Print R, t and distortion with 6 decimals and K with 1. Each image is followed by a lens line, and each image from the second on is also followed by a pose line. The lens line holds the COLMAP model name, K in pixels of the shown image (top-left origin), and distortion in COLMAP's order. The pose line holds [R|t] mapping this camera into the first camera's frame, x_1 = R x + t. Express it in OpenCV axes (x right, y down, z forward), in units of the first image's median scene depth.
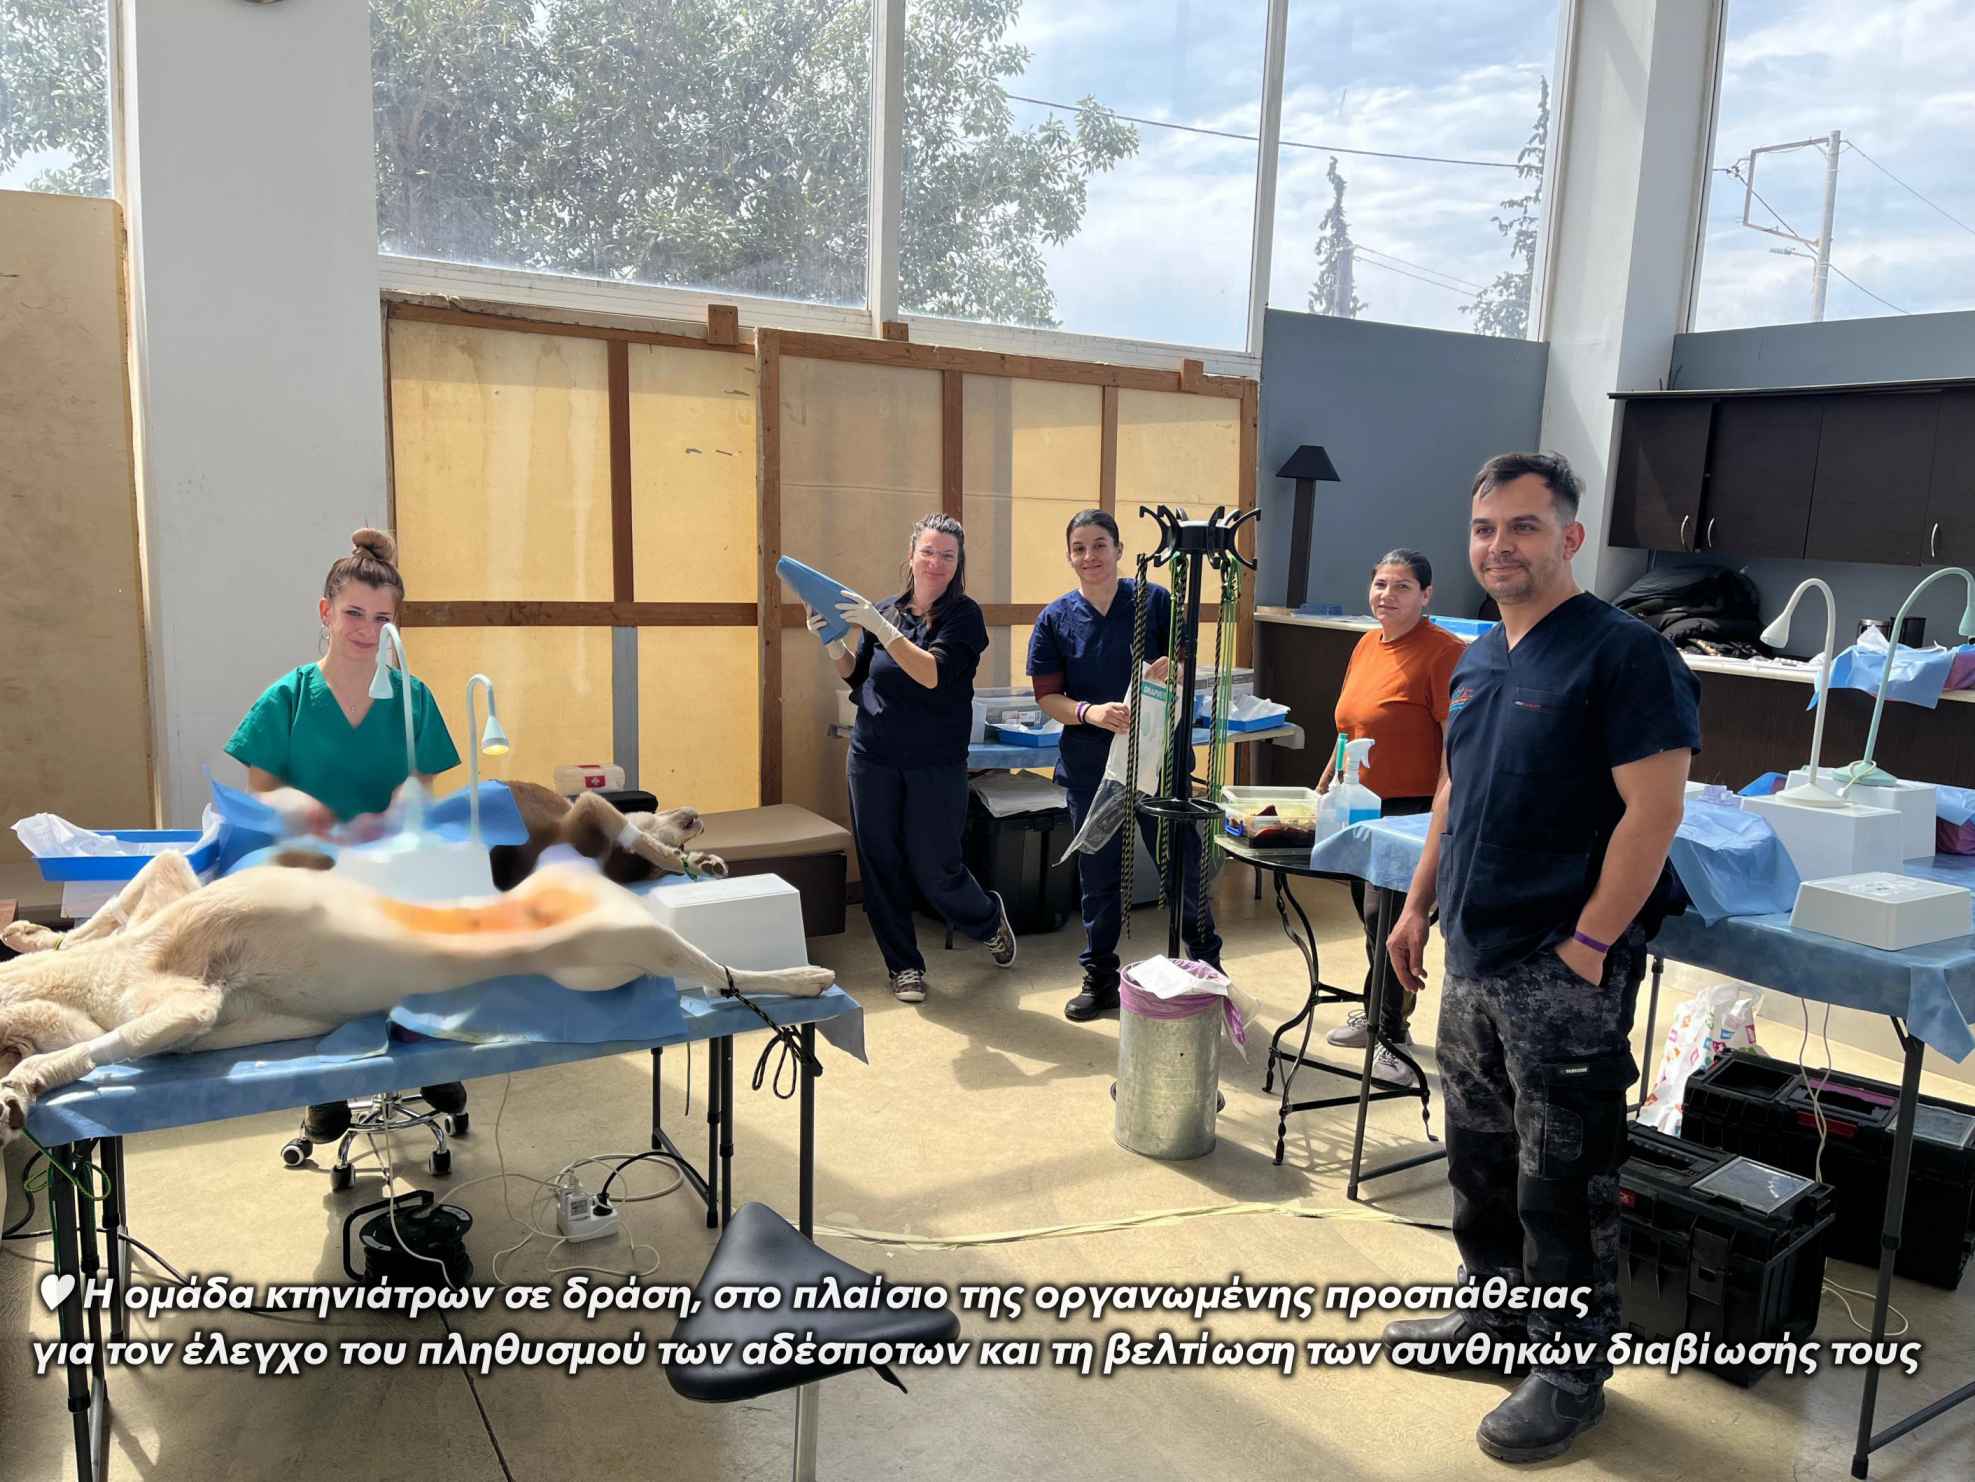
lens RADIAL K [[1472.8, 0, 987.1], [0, 1472.8, 770.6], [0, 0, 1]] dist [0.067744, -0.091014]
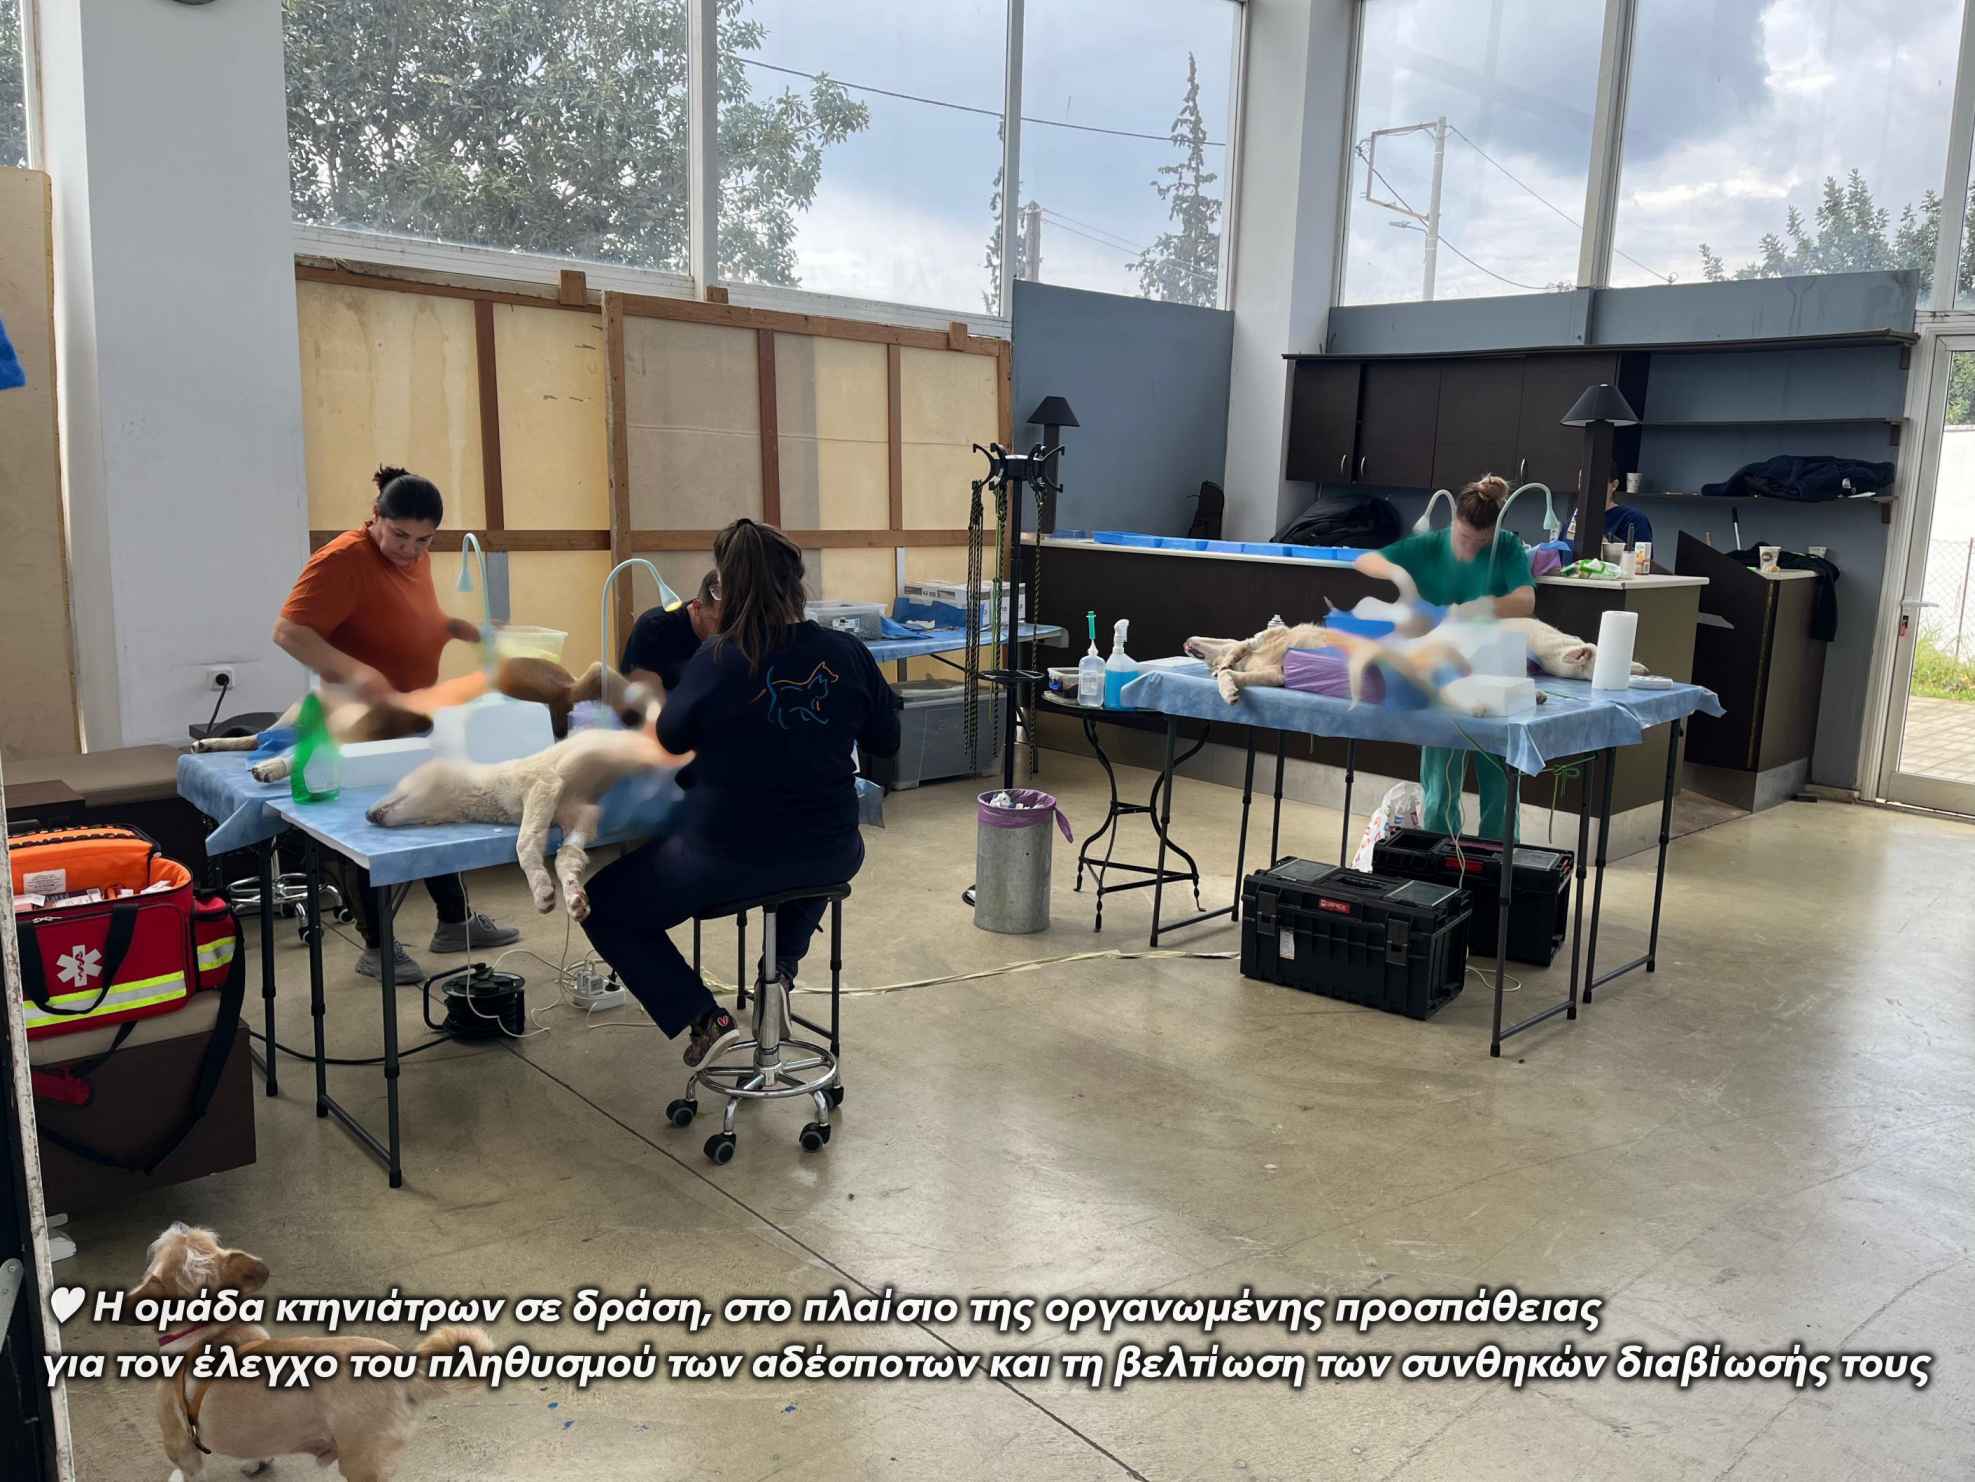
lens RADIAL K [[1487.7, 0, 987.5], [0, 1487.7, 741.0], [0, 0, 1]] dist [0.055864, -0.000437]
pose [[0.976129, -0.045852, 0.212297, -0.119385], [0.042702, 0.998899, 0.019402, 0.039974], [-0.212953, -0.009873, 0.977012, -0.199736]]
